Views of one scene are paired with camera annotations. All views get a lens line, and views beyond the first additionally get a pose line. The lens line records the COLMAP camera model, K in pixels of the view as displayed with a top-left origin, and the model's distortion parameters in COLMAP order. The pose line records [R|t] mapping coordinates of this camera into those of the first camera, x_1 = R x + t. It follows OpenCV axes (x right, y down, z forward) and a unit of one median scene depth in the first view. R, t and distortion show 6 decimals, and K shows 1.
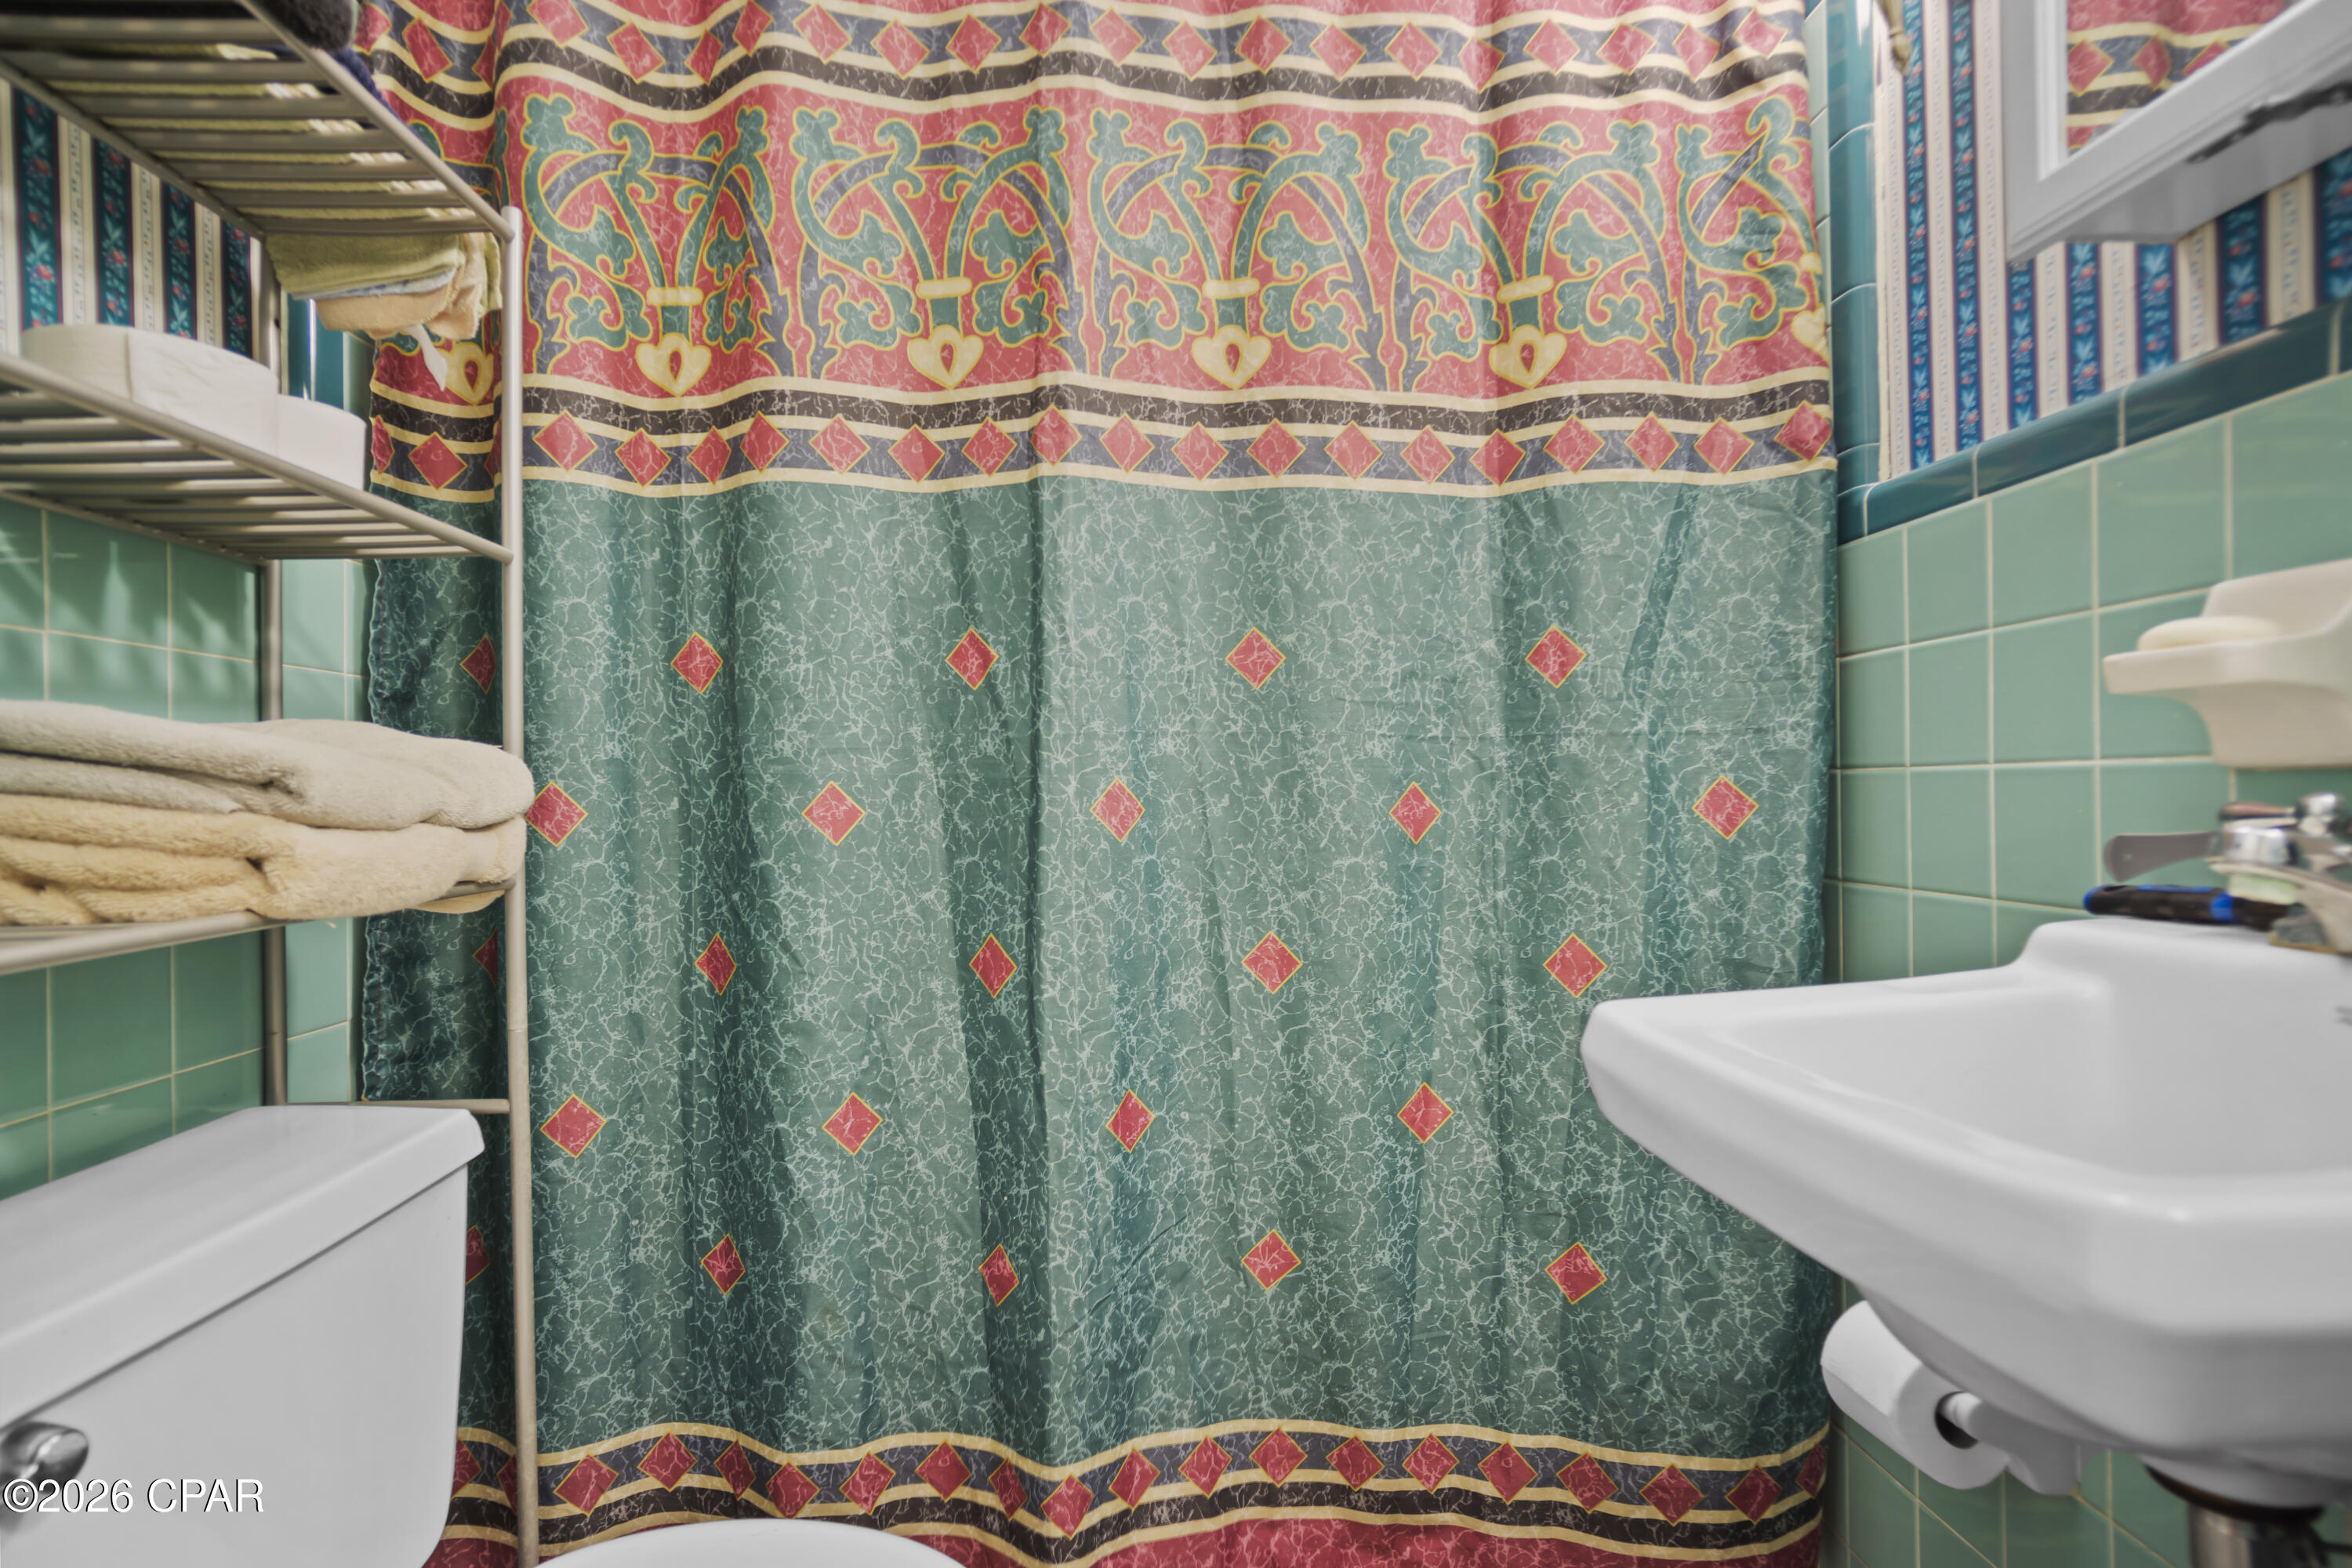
lens RADIAL K [[1247.5, 0, 1175.3], [0, 1247.5, 785.9], [0, 0, 1]] dist [0.002515, 0.001625]
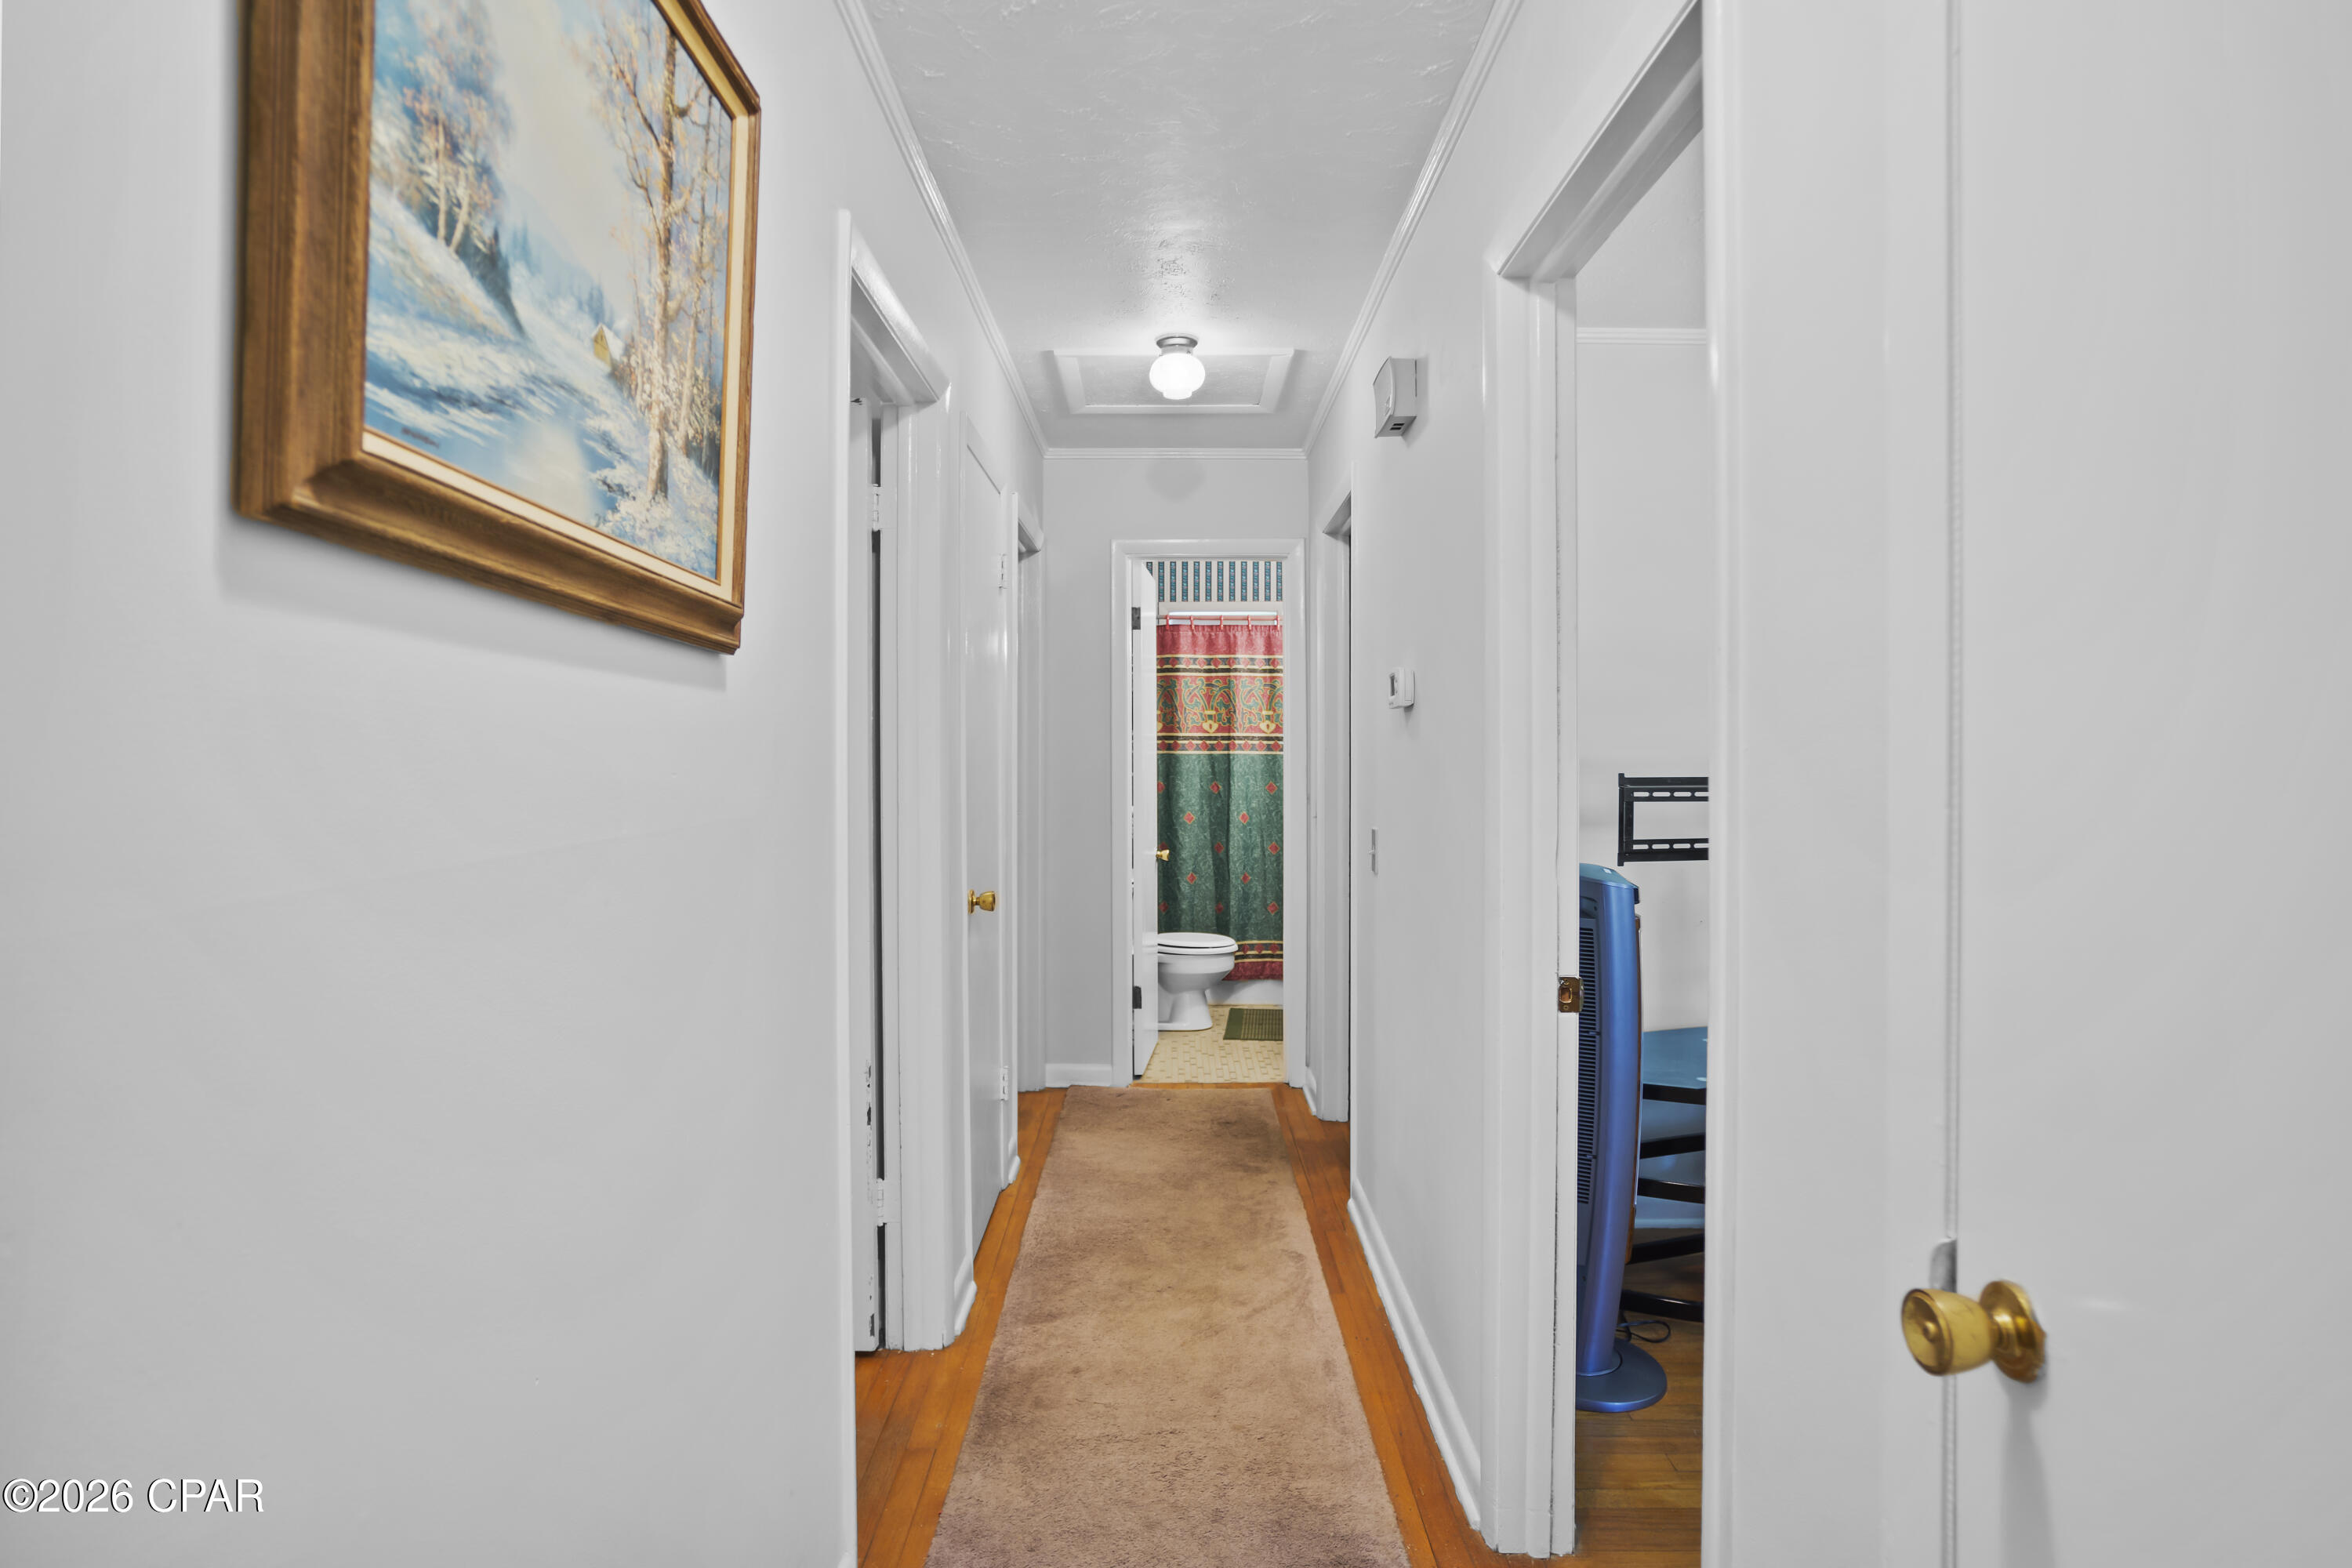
lens RADIAL K [[1247.5, 0, 1172.8], [0, 1247.5, 780.0], [0, 0, 1]] dist [0.002515, 0.001625]
pose [[0.999125, 0.014222, -0.039320, -0.136197], [-0.014184, 0.999899, 0.001245, -0.135217], [0.039334, -0.000686, 0.999226, -4.043770]]
